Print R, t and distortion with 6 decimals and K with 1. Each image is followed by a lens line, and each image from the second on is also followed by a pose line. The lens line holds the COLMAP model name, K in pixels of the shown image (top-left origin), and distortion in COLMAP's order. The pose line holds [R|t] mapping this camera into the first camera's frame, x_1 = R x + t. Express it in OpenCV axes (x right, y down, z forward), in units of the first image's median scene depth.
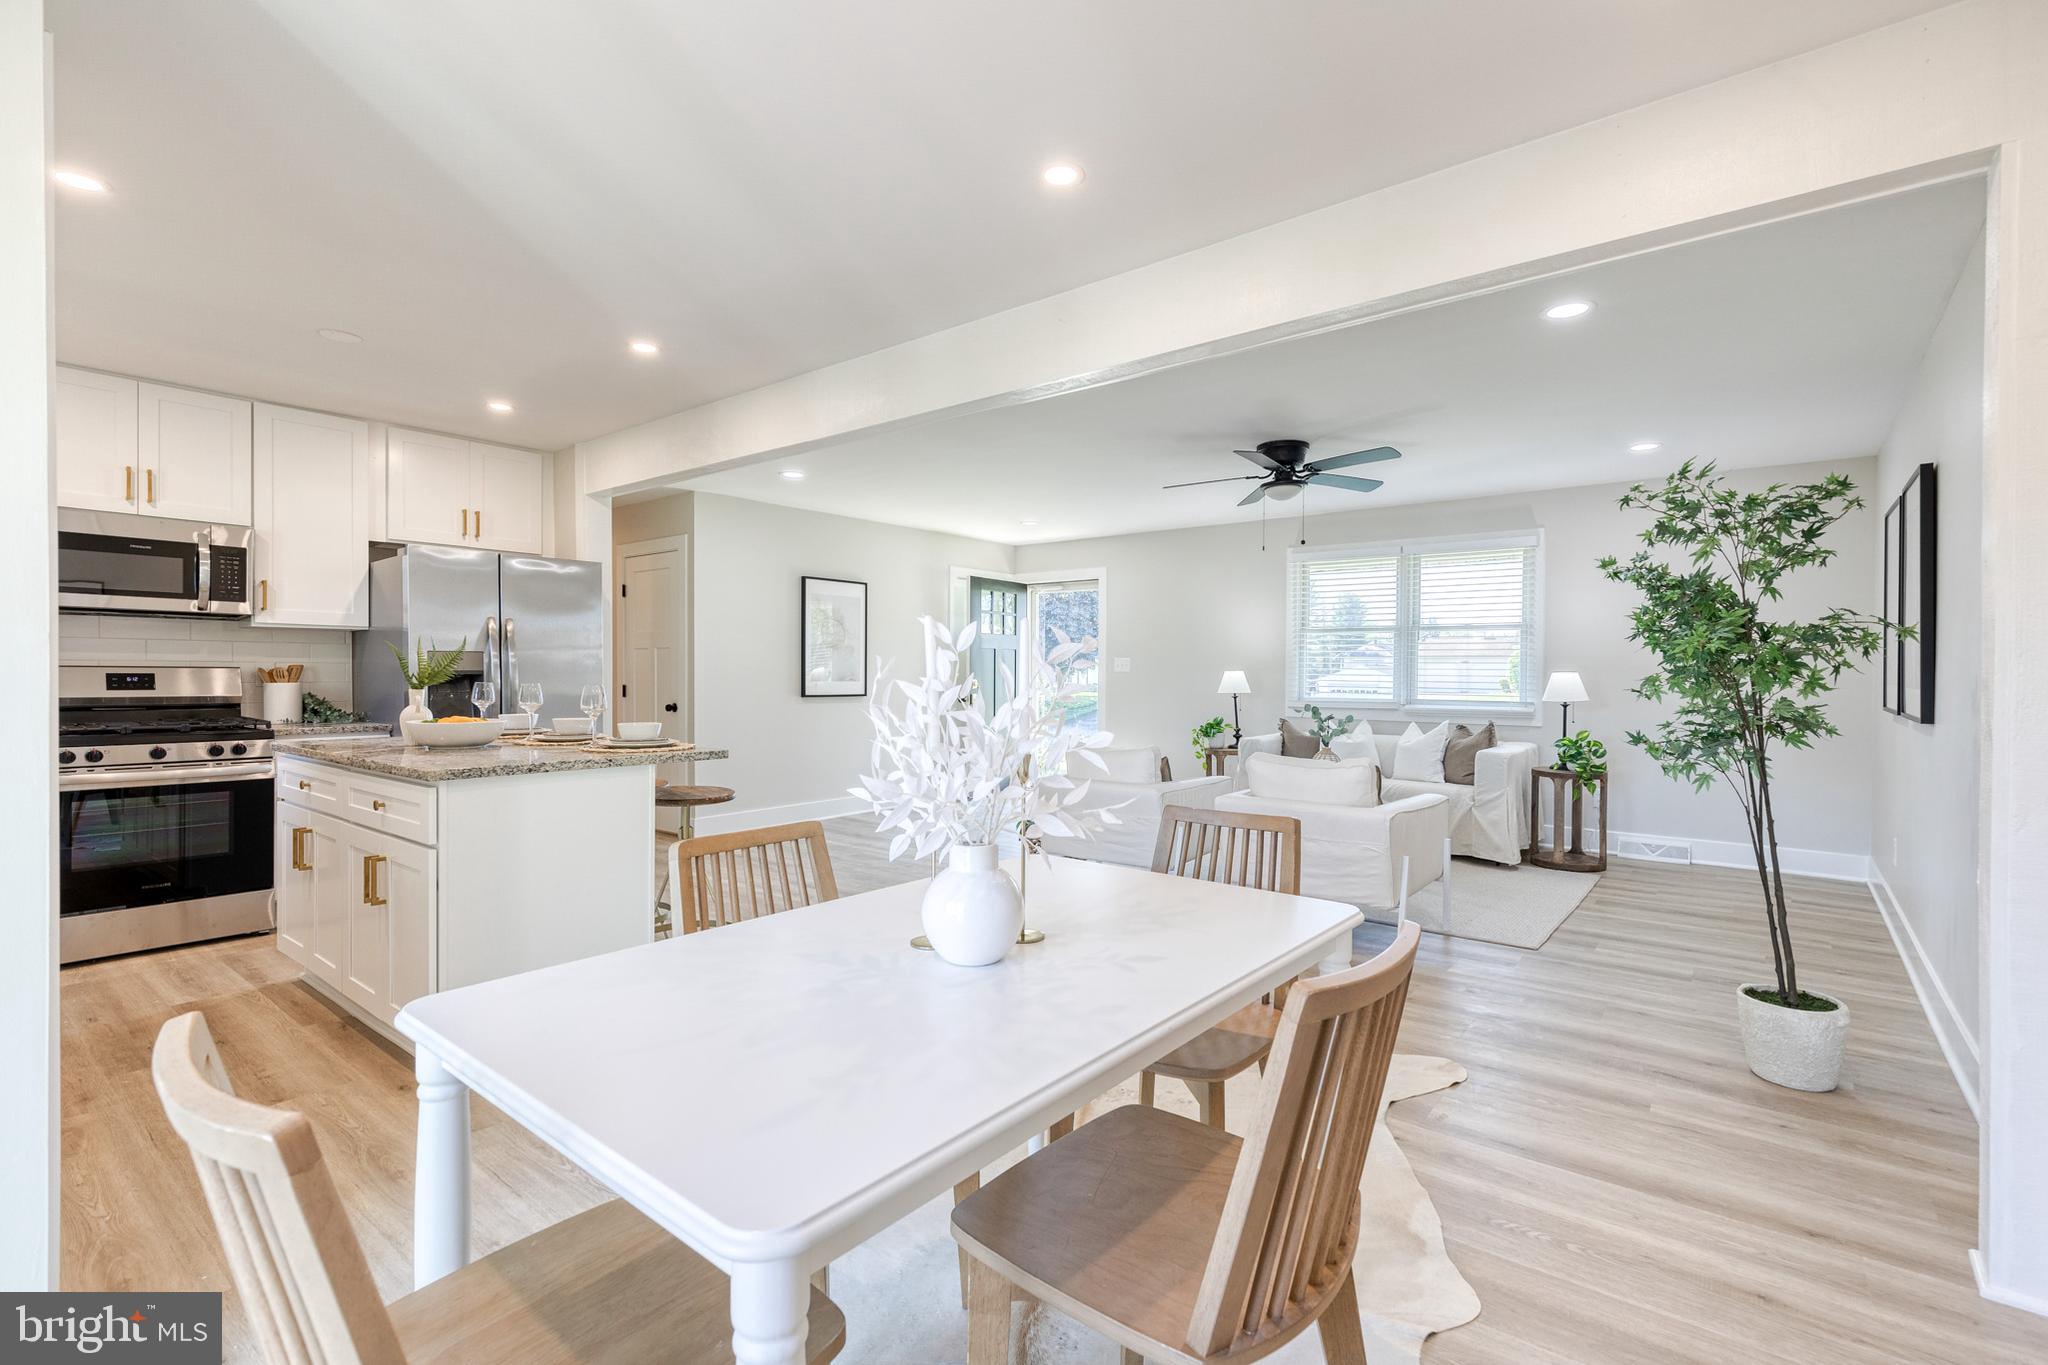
lens RADIAL K [[937.7, 0, 1045.9], [0, 937.7, 681.6], [0, 0, 1]] dist [0.011991, -0.000266]
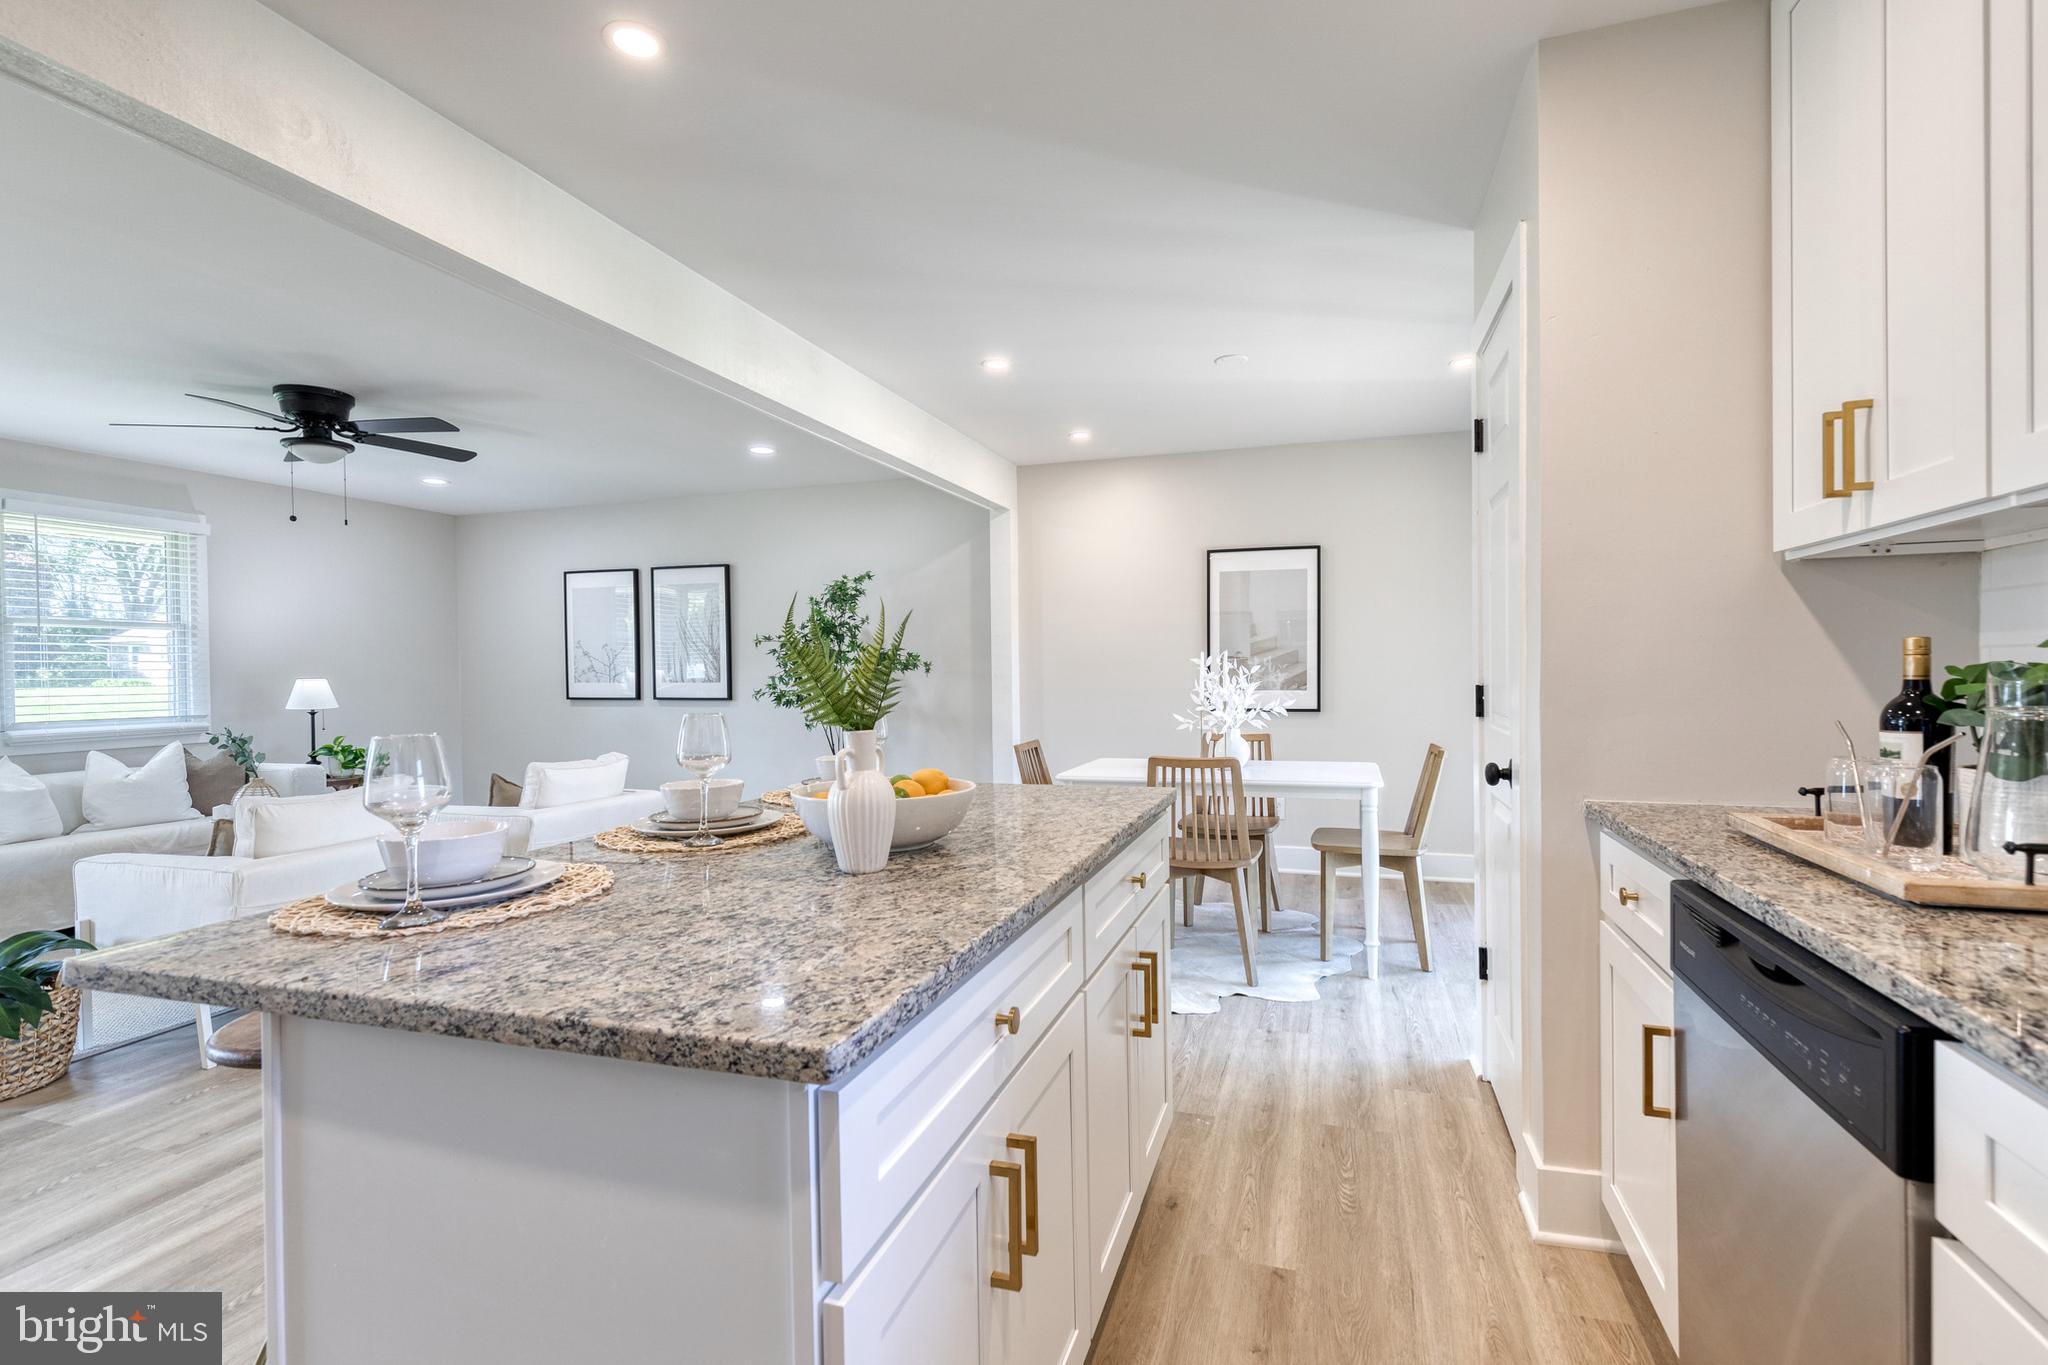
lens RADIAL K [[926.1, 0, 1046.4], [0, 926.1, 682.7], [0, 0, 1]] dist [0.017827, -0.005632]
pose [[-0.346087, -0.014215, 0.938095, -0.818768], [0.021602, 0.999499, 0.023115, -0.015901], [-0.937954, 0.028265, -0.345607, 0.826486]]
